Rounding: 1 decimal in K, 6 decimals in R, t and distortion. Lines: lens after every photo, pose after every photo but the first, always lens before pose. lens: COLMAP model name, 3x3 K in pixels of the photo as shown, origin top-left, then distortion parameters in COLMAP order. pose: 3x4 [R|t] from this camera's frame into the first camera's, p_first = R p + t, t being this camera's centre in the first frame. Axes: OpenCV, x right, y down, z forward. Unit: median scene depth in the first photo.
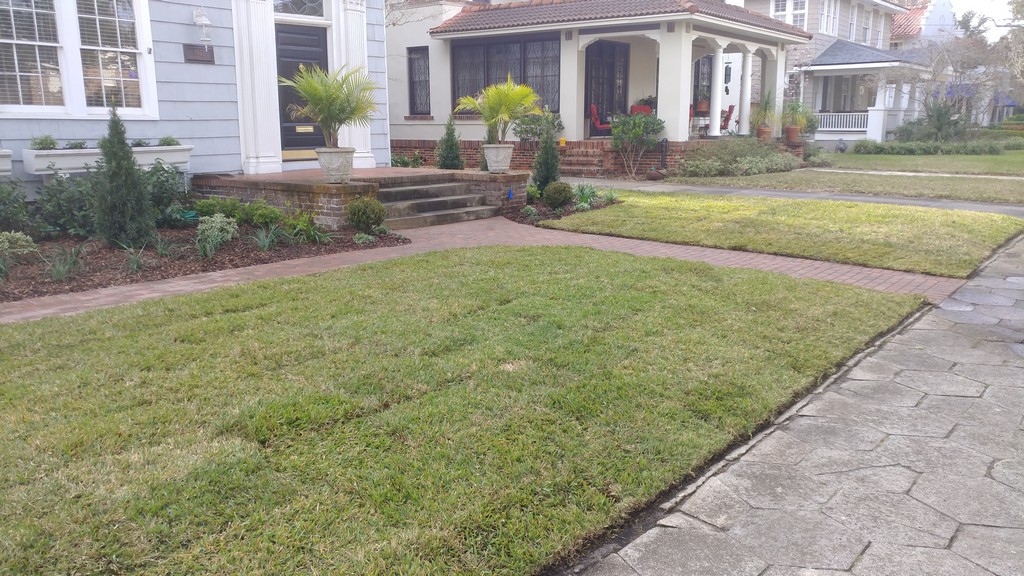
lens RADIAL K [[824.6, 0, 519.2], [0, 824.6, 315.1], [0, 0, 1]] dist [-0.025955, 0.014999]
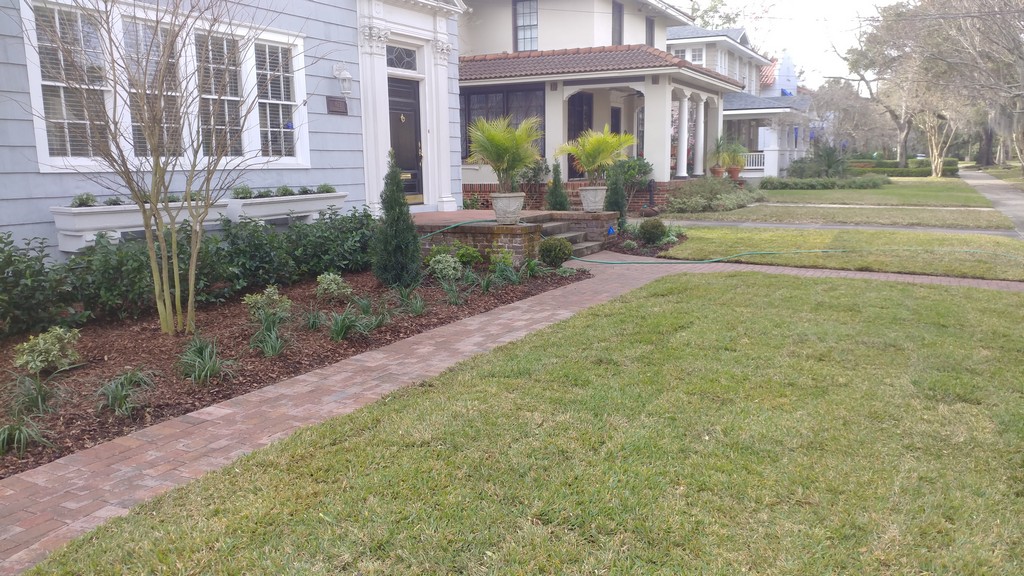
lens RADIAL K [[824.6, 0, 516.0], [0, 824.6, 292.4], [0, 0, 1]] dist [-0.025955, 0.014999]
pose [[0.981916, -0.041796, 0.184643, -0.261875], [0.055781, 0.995901, -0.071206, 0.004578], [-0.180910, 0.080217, 0.980223, -0.037141]]
